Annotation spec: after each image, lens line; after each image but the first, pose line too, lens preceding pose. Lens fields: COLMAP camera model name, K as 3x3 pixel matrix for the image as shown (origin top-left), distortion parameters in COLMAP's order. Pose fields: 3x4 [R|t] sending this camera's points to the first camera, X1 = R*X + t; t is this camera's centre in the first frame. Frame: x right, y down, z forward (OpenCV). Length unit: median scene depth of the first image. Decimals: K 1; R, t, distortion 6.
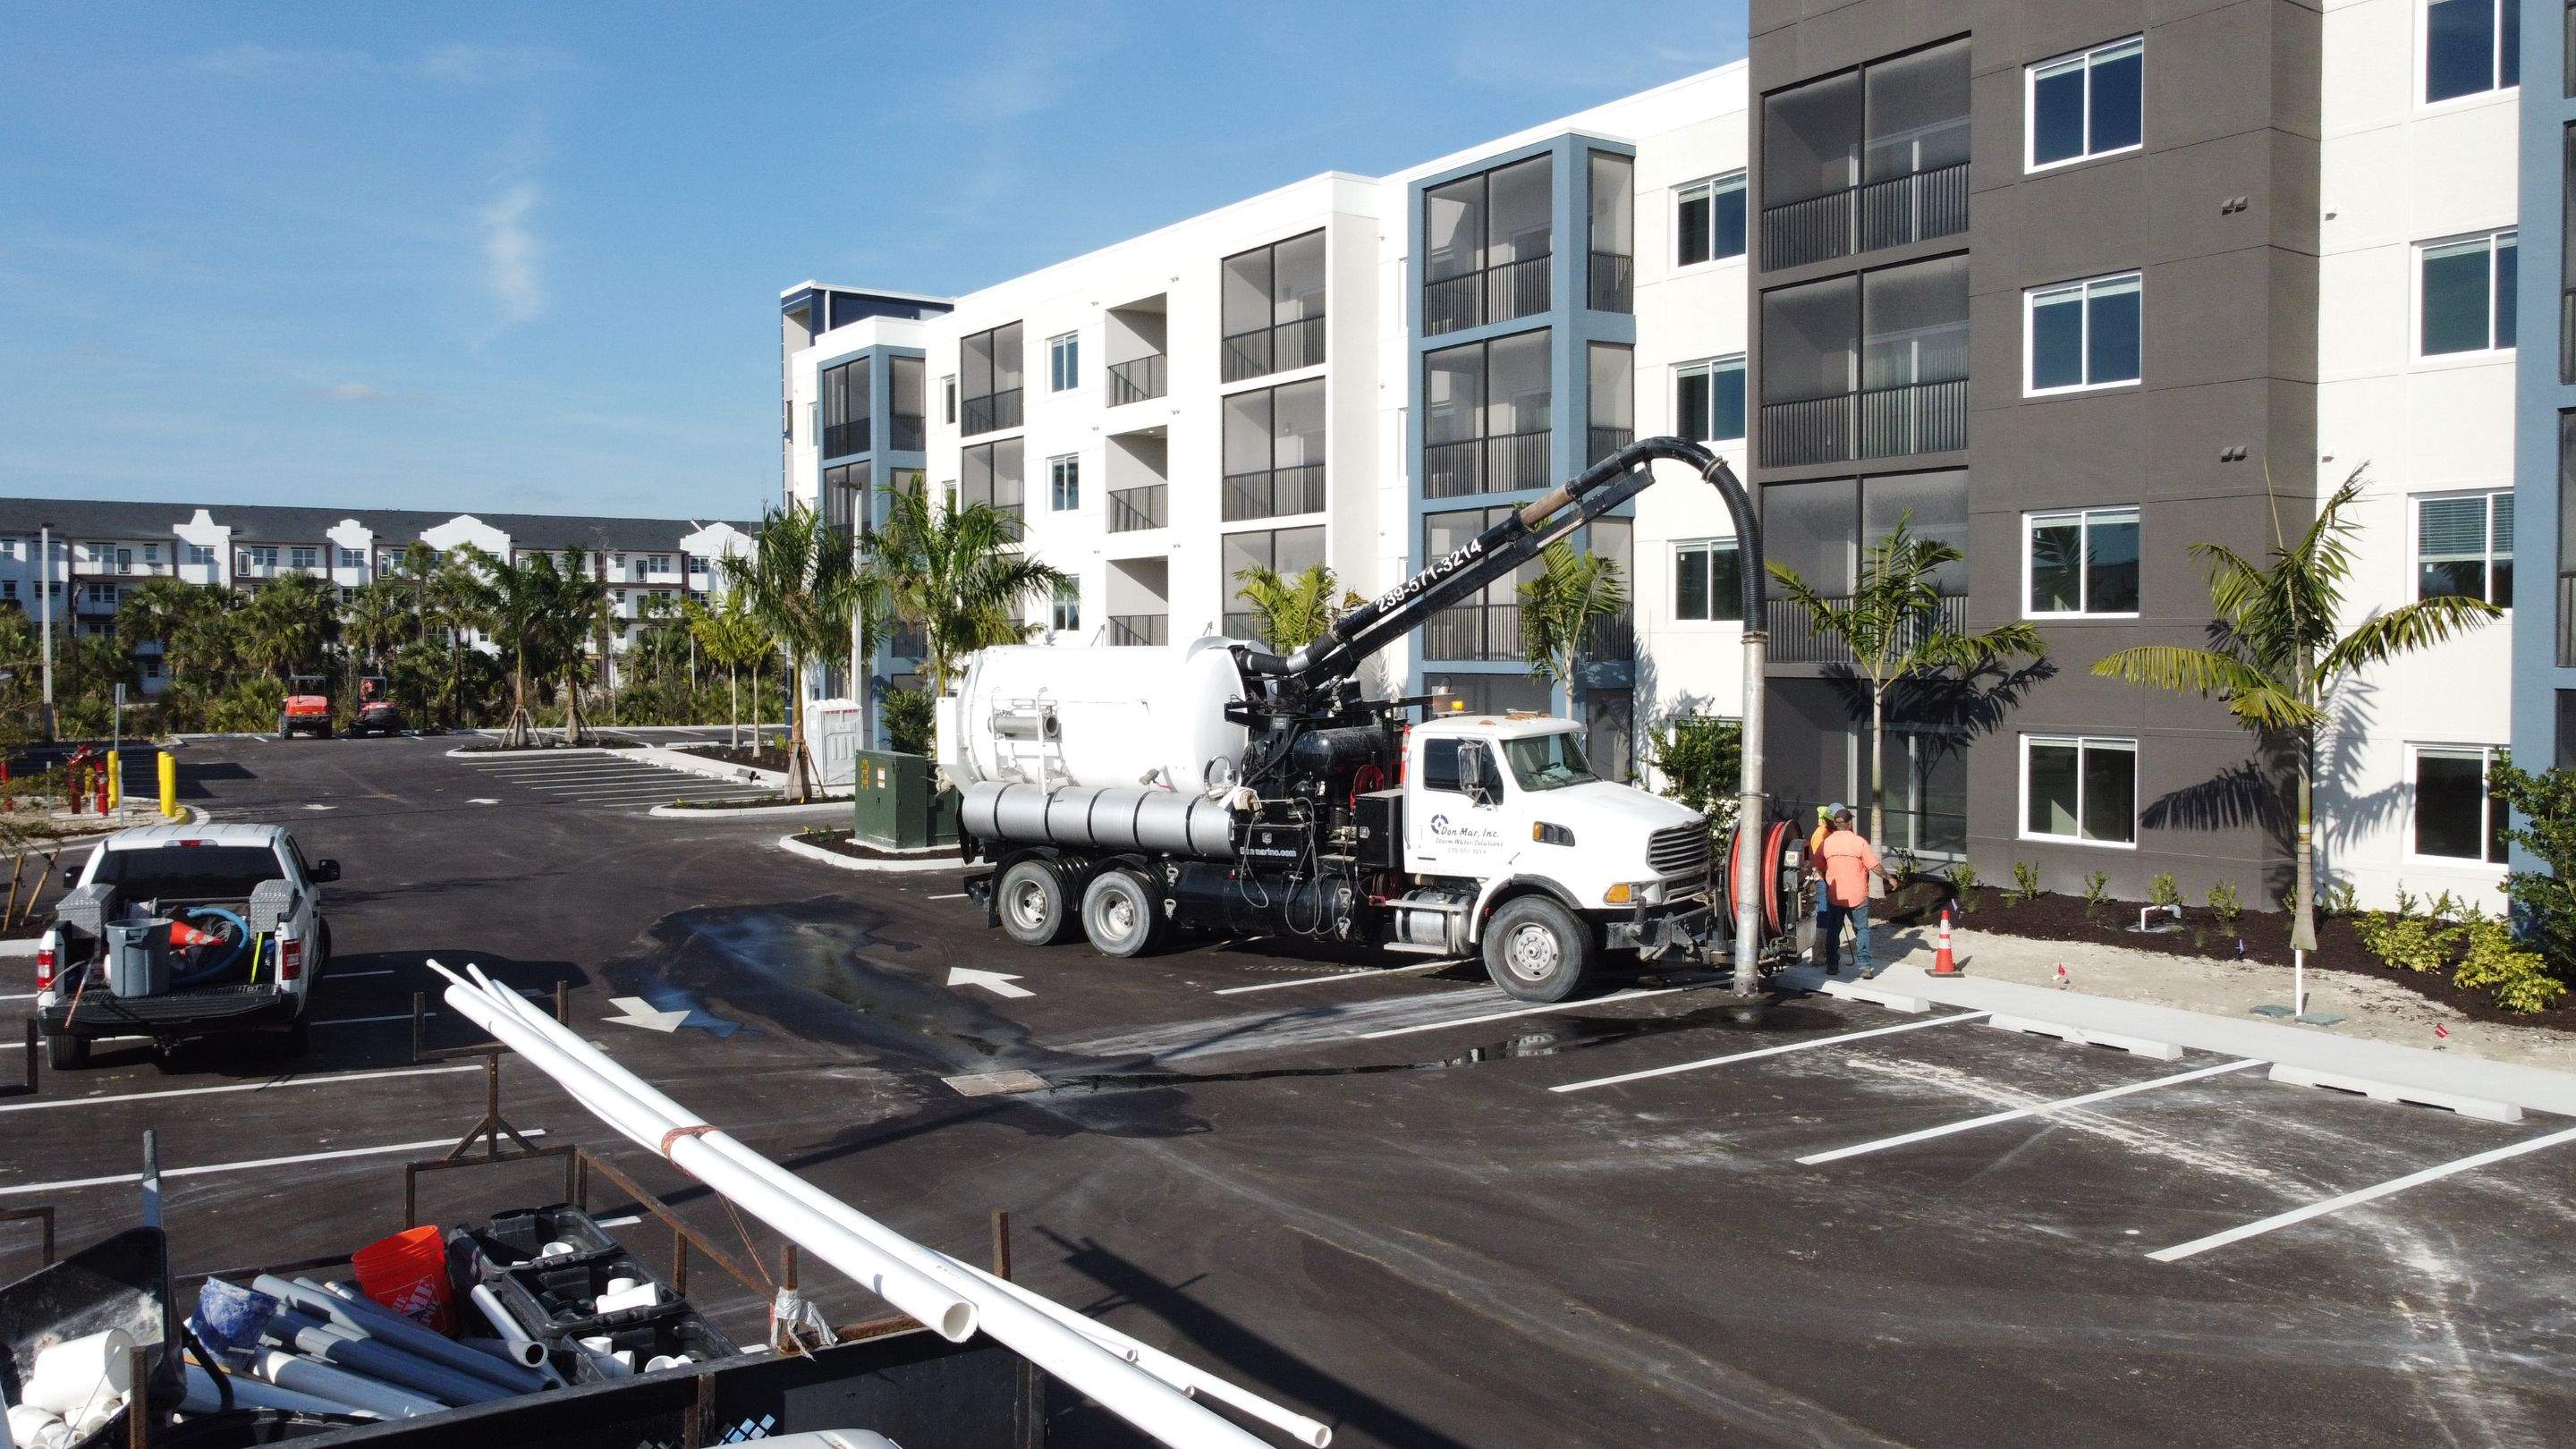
lens RADIAL K [[1963.5, 0, 1284.8], [0, 1963.5, 713.4], [0, 0, 1]] dist [-0.000571, -0.008862]
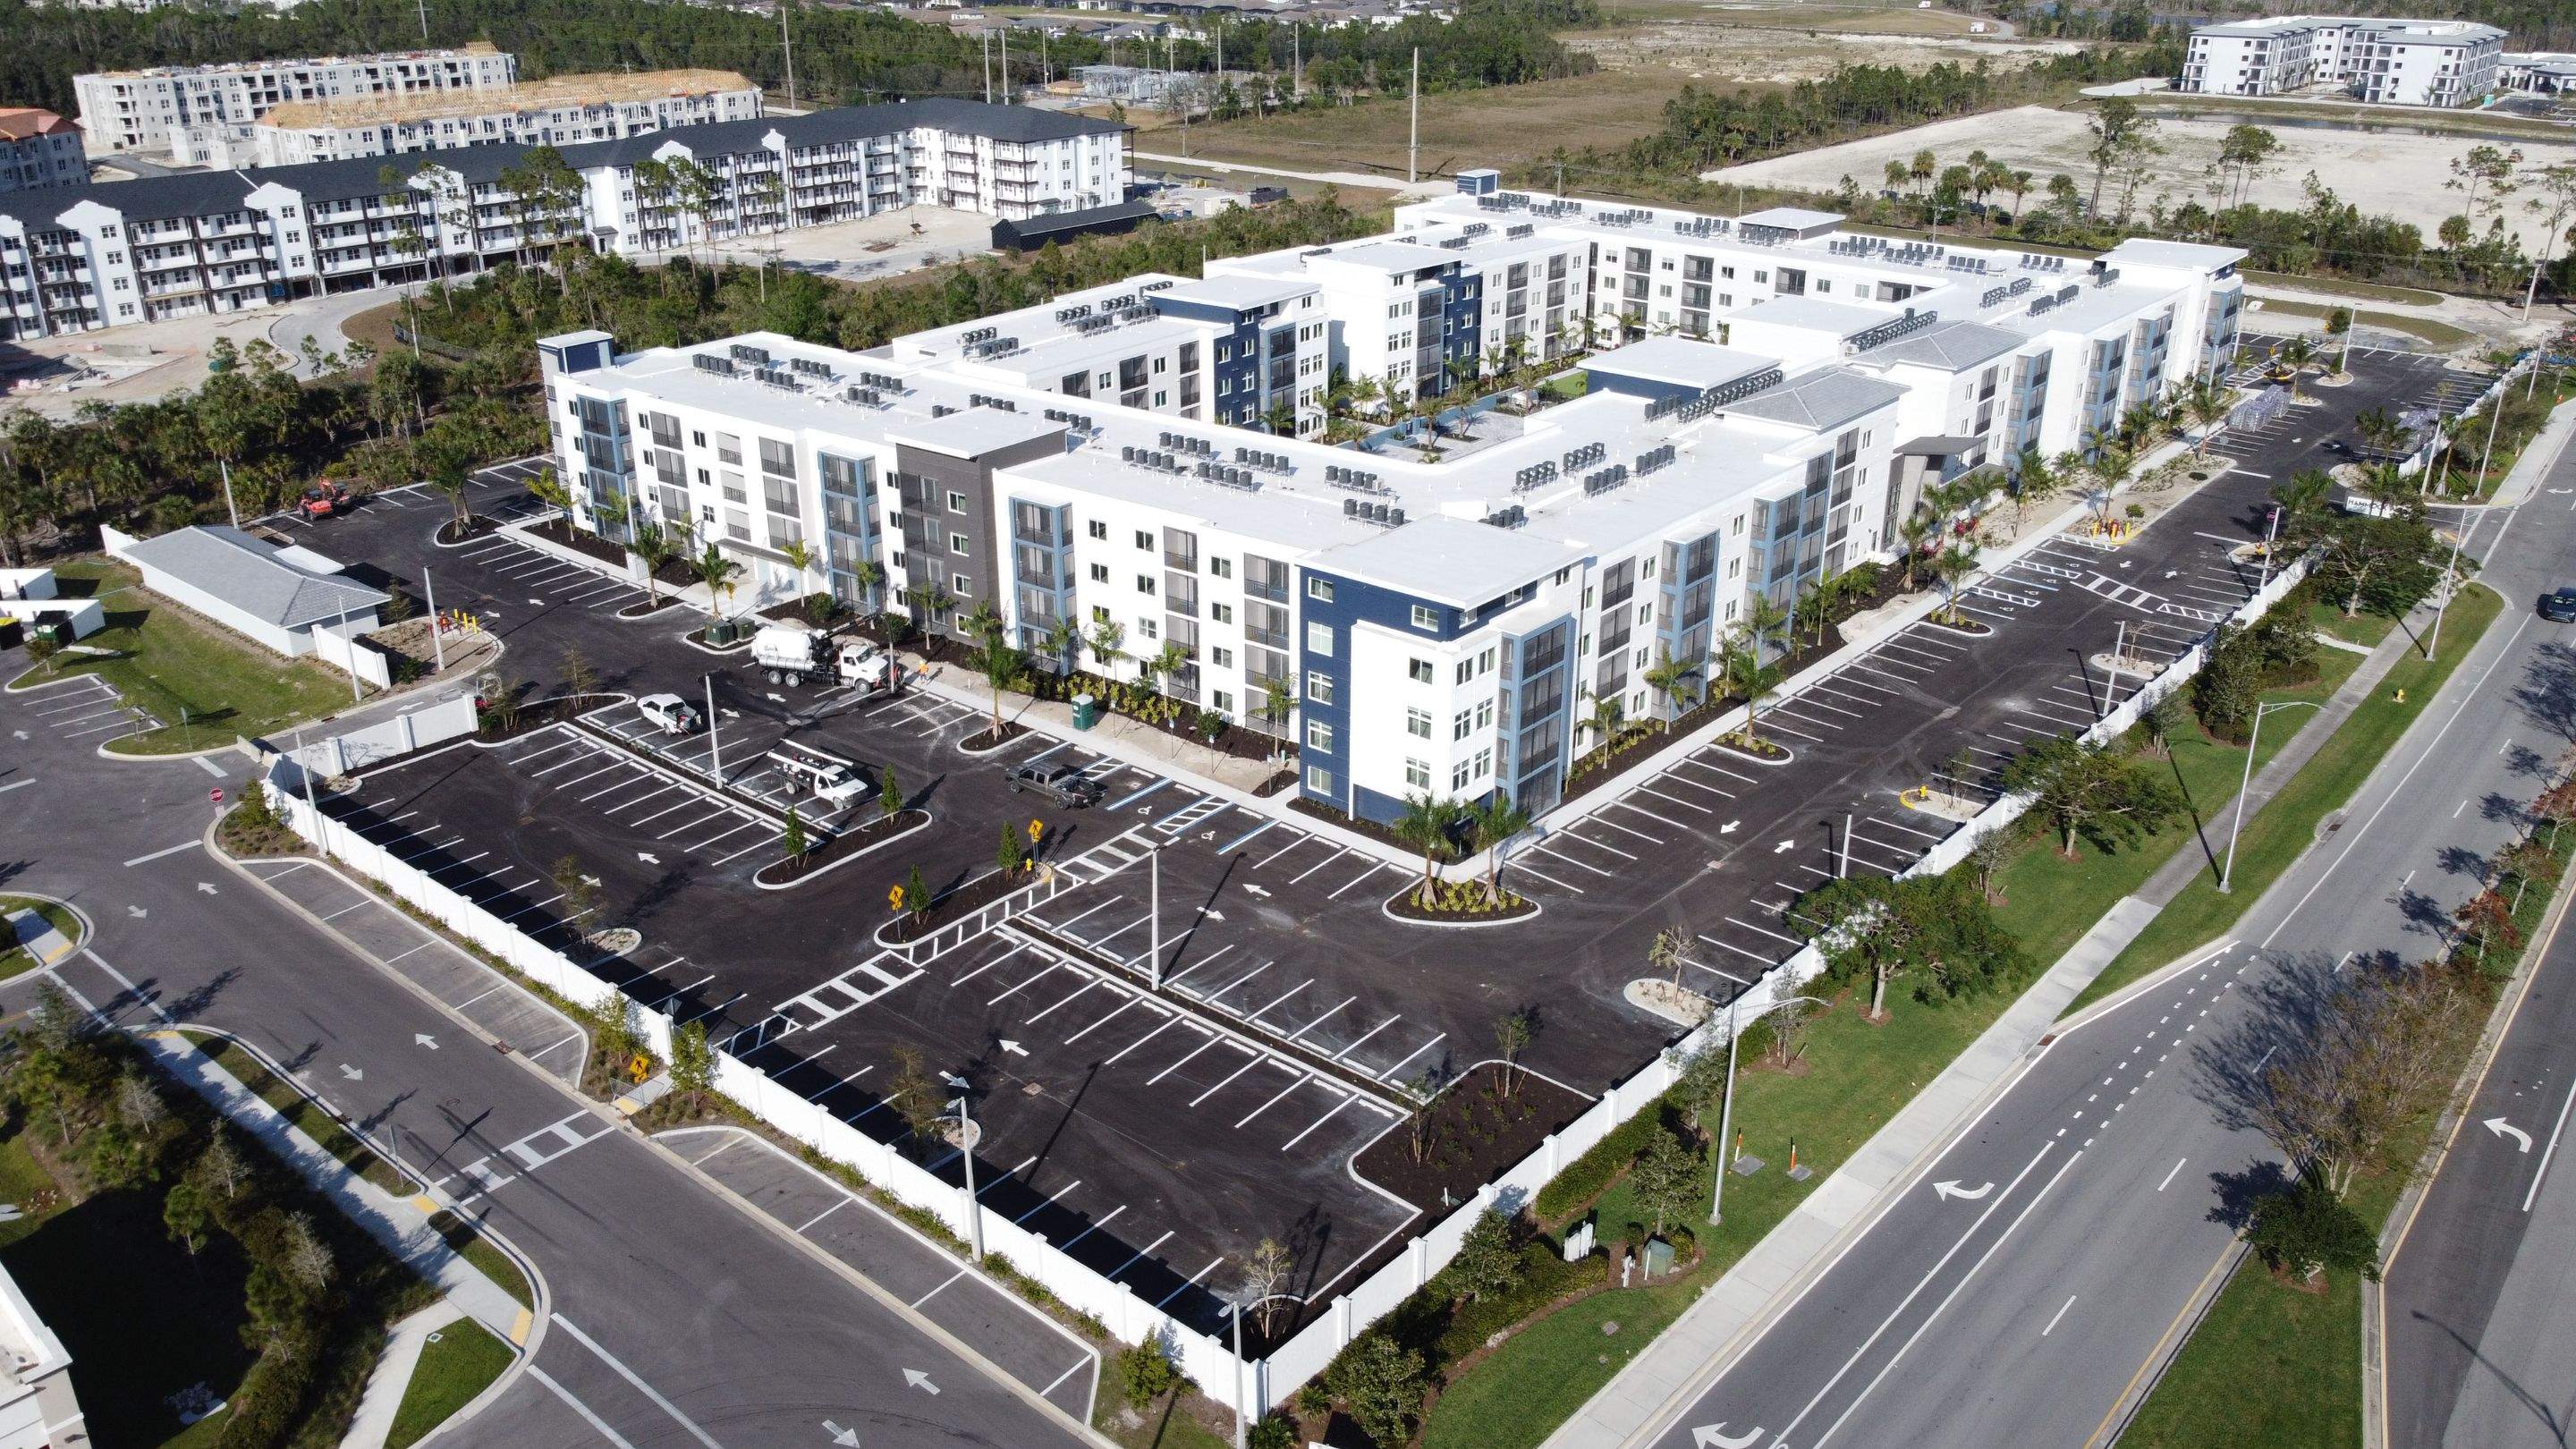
lens RADIAL K [[1963.5, 0, 1296.9], [0, 1963.5, 697.4], [0, 0, 1]] dist [-0.000571, -0.008862]
pose [[0.948564, -0.120114, 0.292916, -0.322367], [0.009645, 0.935766, 0.352489, -1.623816], [-0.316440, -0.331533, 0.888792, -4.027665]]
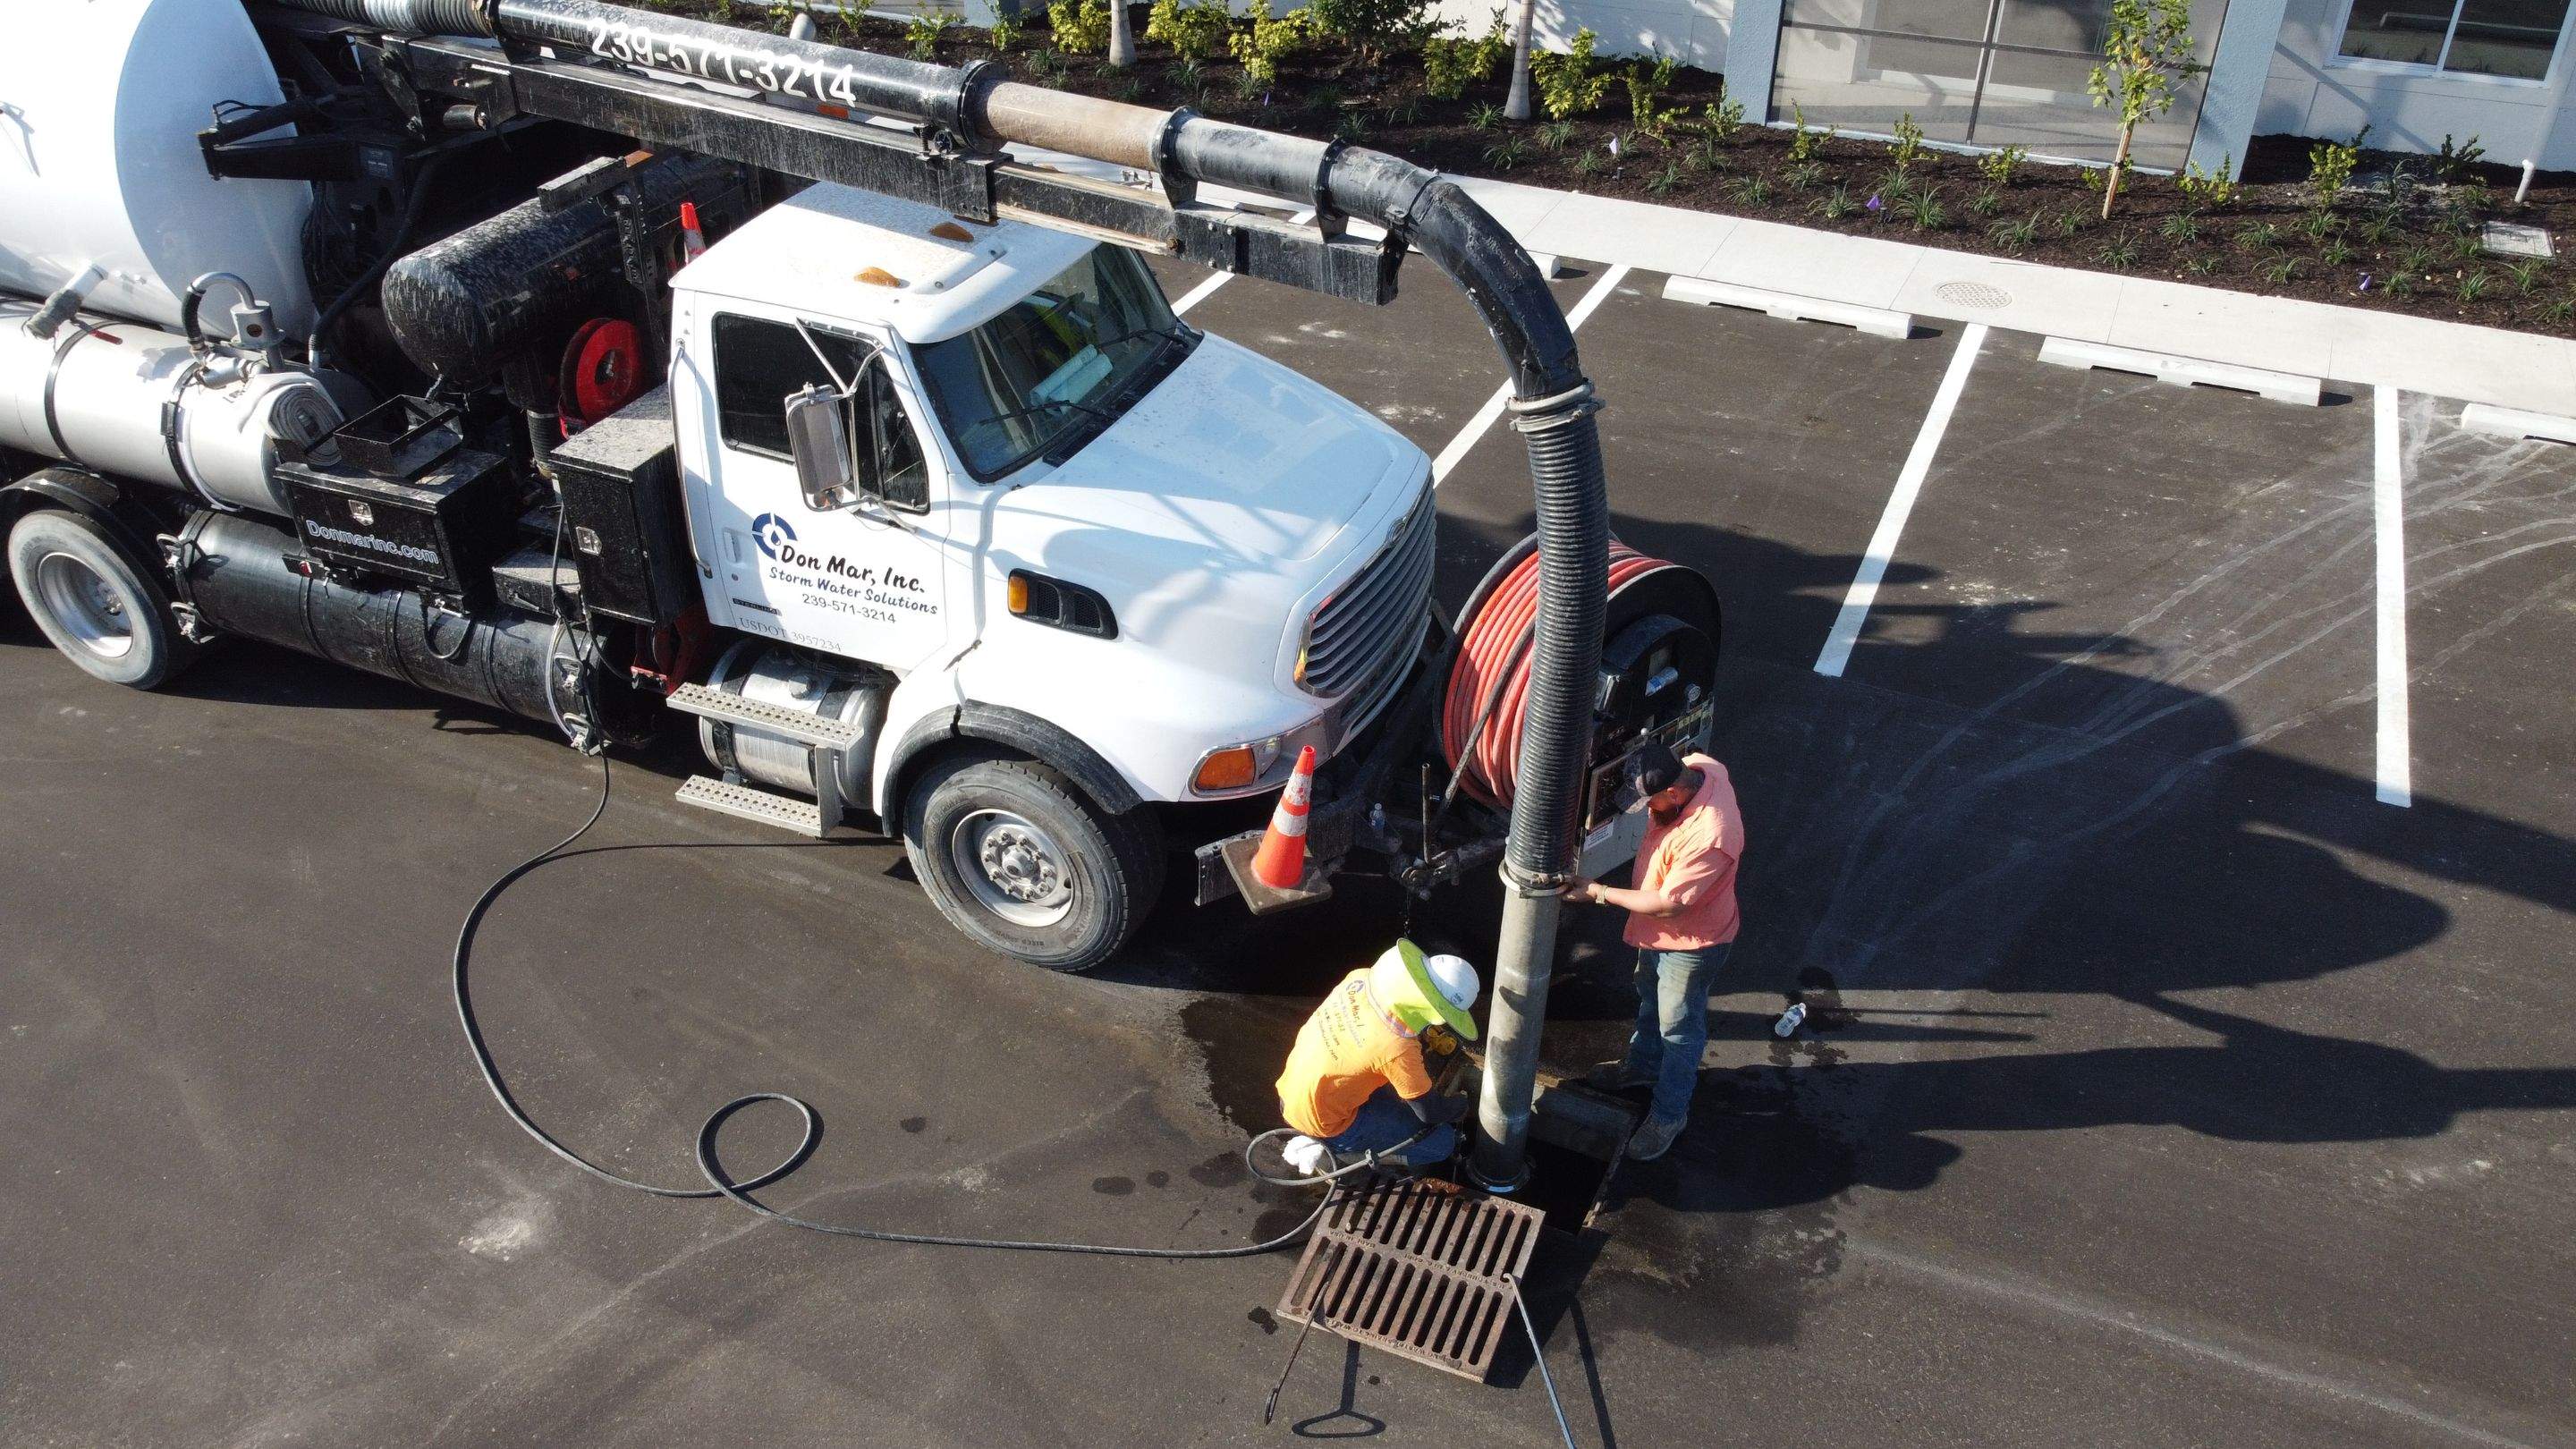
lens RADIAL K [[1963.5, 0, 1289.7], [0, 1963.5, 706.7], [0, 0, 1]] dist [-0.000571, -0.008862]
pose [[0.977850, -0.090996, 0.188492, 0.077552], [-0.018570, 0.859284, 0.511162, -0.088228], [-0.208482, -0.503340, 0.838561, 0.480207]]
